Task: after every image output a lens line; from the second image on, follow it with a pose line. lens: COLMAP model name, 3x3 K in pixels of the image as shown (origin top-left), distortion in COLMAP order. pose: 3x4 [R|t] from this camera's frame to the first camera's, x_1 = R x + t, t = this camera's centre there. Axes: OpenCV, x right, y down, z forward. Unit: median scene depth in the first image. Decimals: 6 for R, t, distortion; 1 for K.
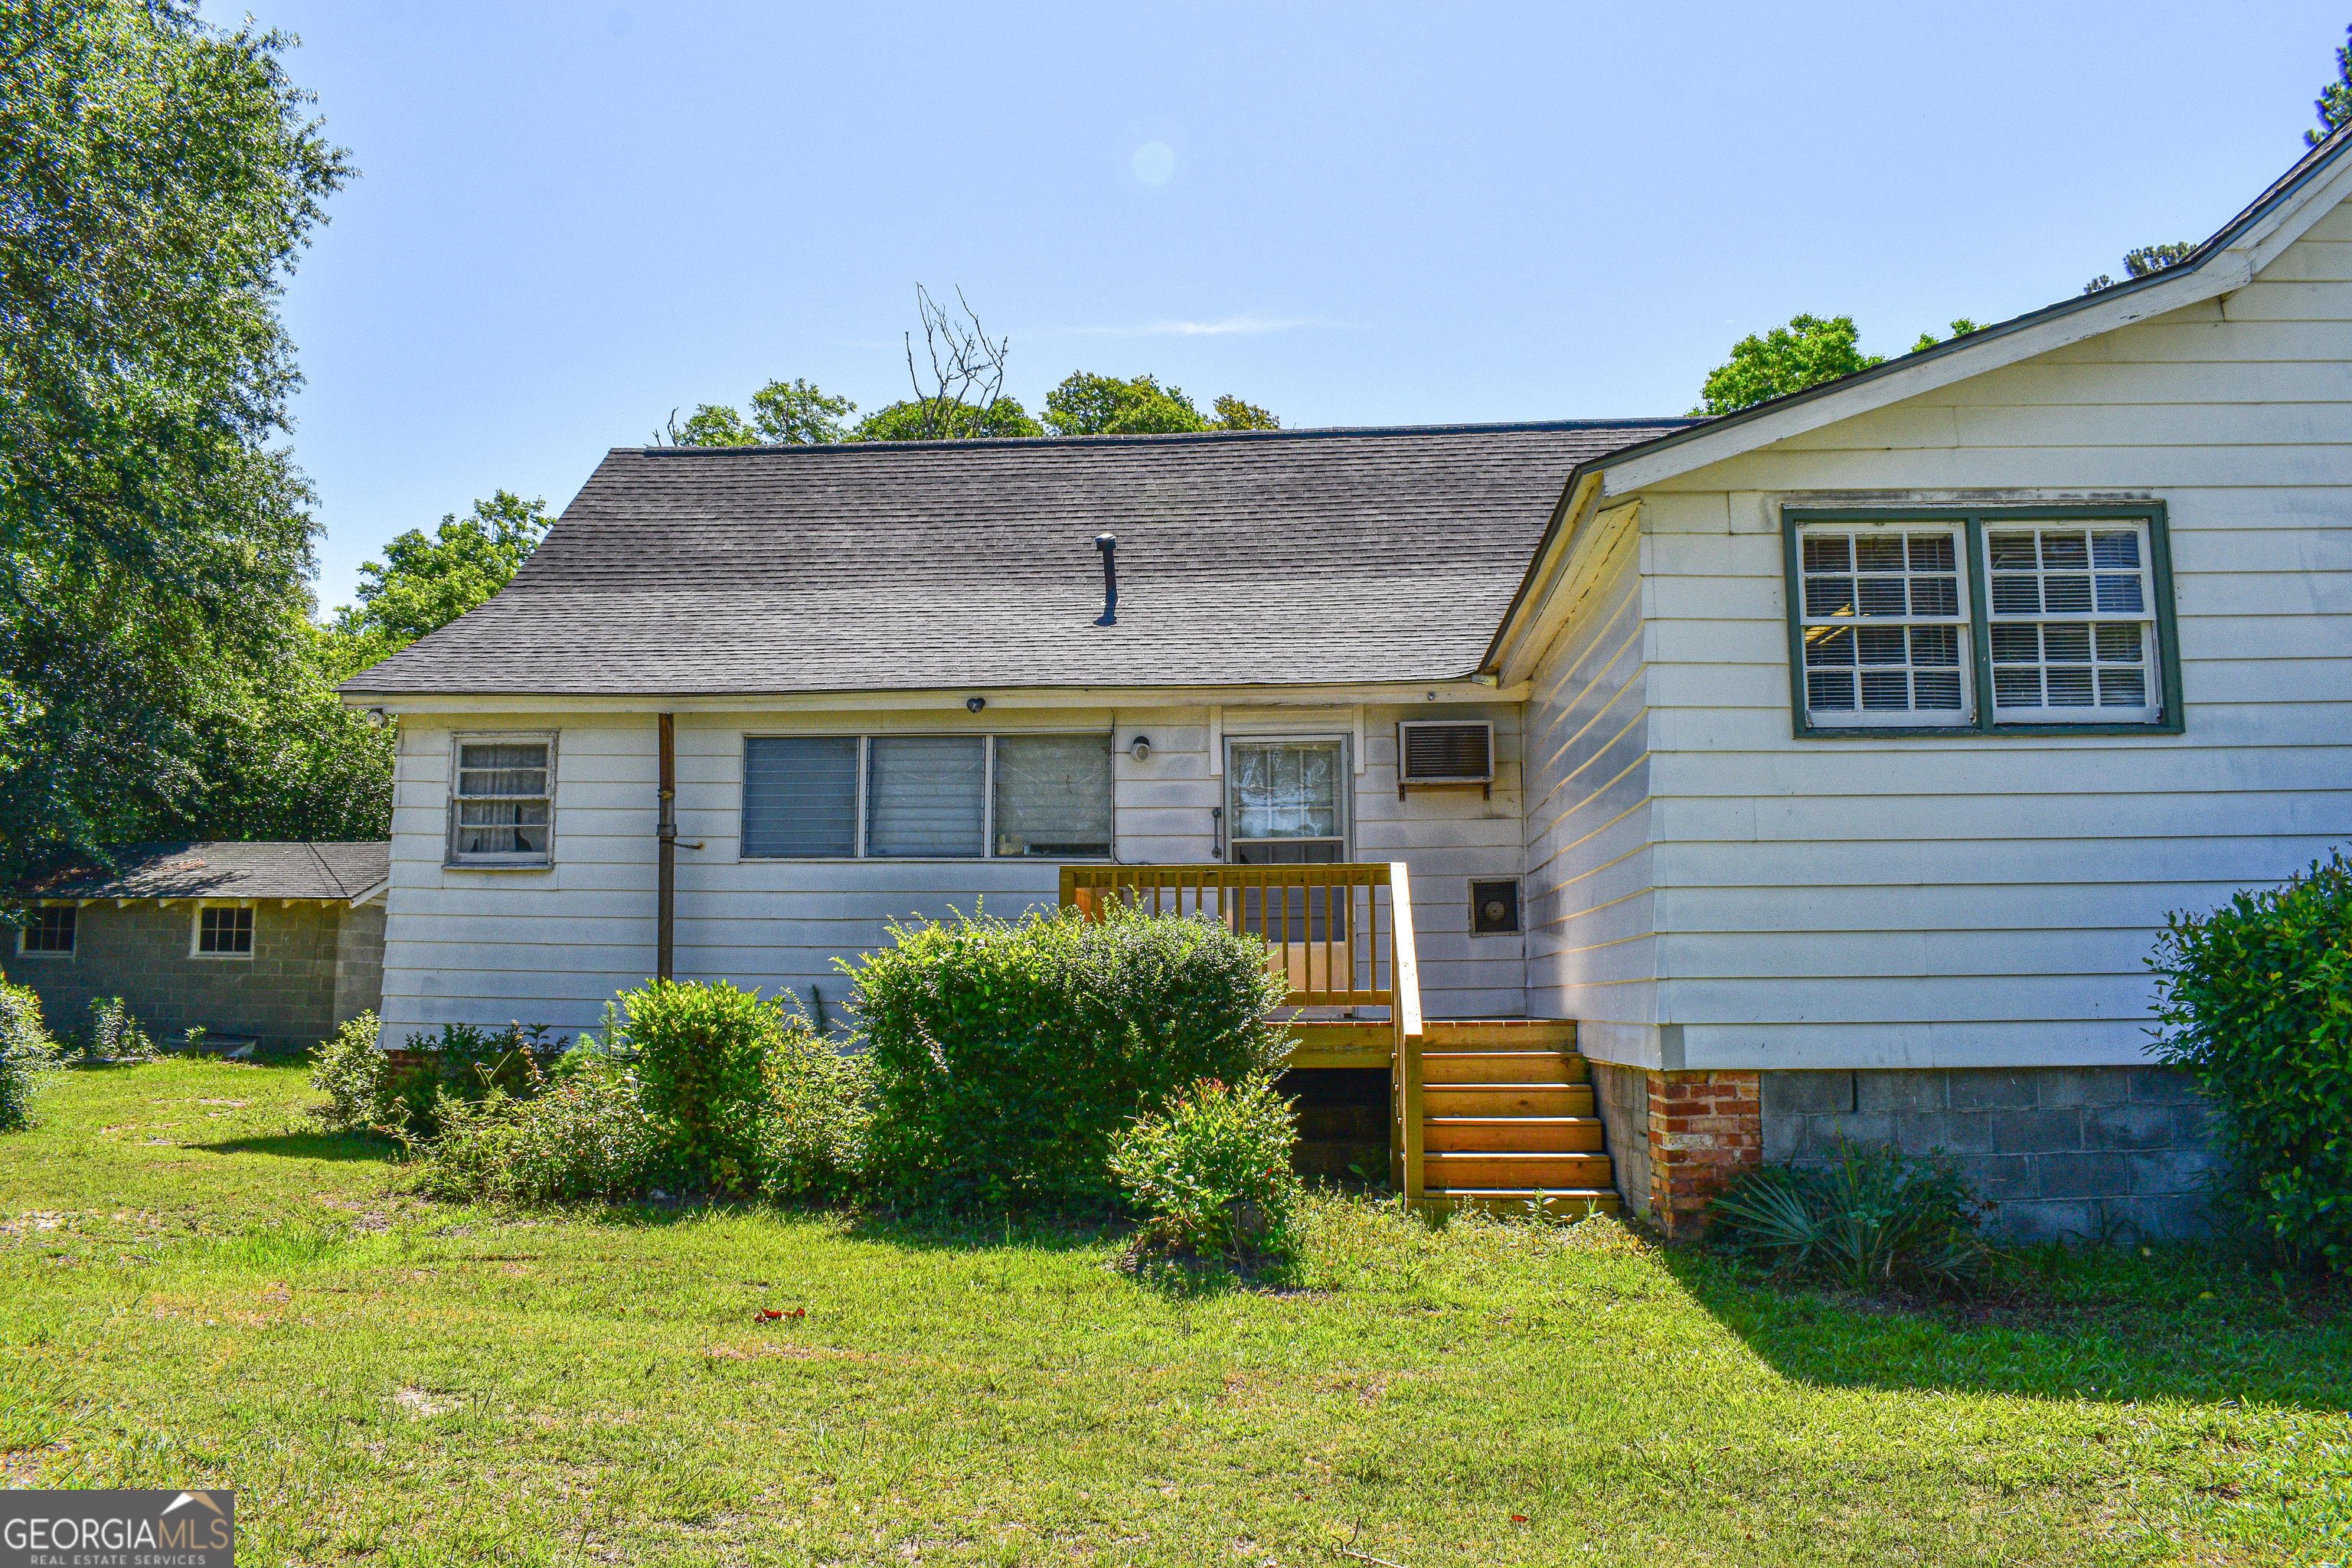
lens RADIAL K [[1815.9, 0, 1231.5], [0, 1815.9, 741.2], [0, 0, 1]] dist [-0.091582, 0.004825]
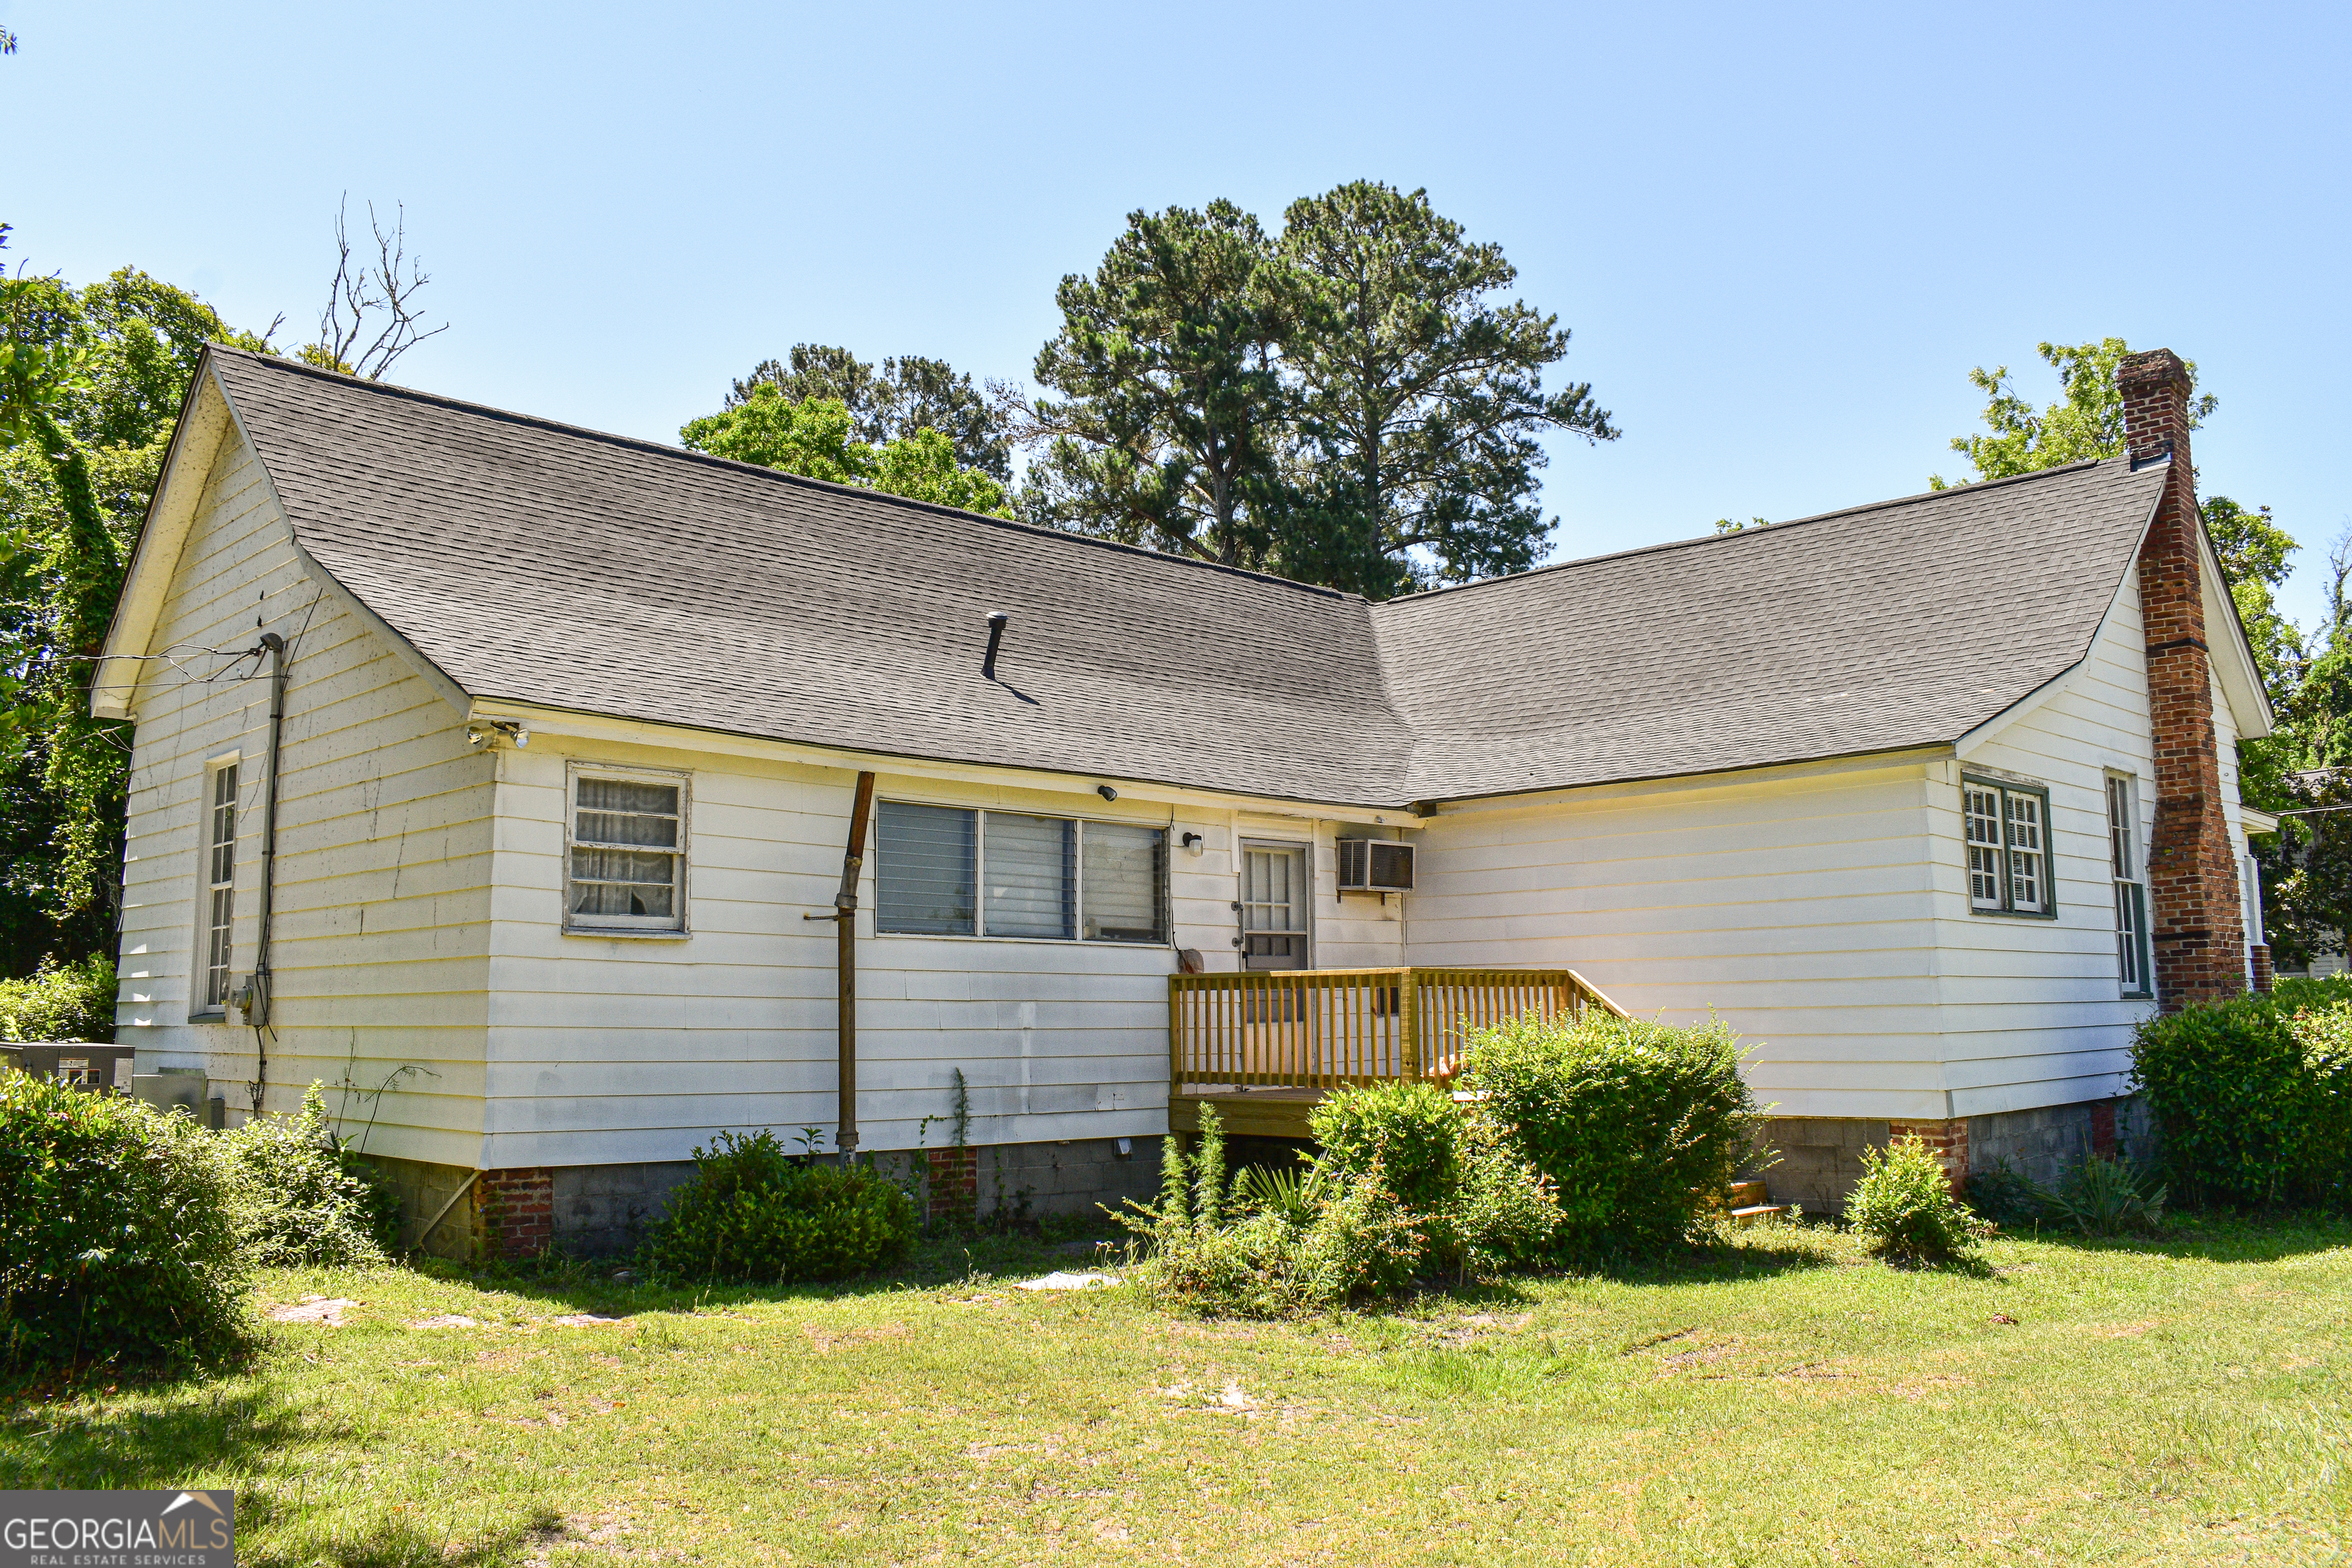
lens RADIAL K [[1815.9, 0, 1204.0], [0, 1815.9, 738.2], [0, 0, 1]] dist [-0.091582, 0.004825]
pose [[0.668255, 0.110452, 0.735687, -0.852447], [-0.101502, 0.993206, -0.056916, 0.001951], [-0.736975, -0.036639, 0.674926, 0.260002]]
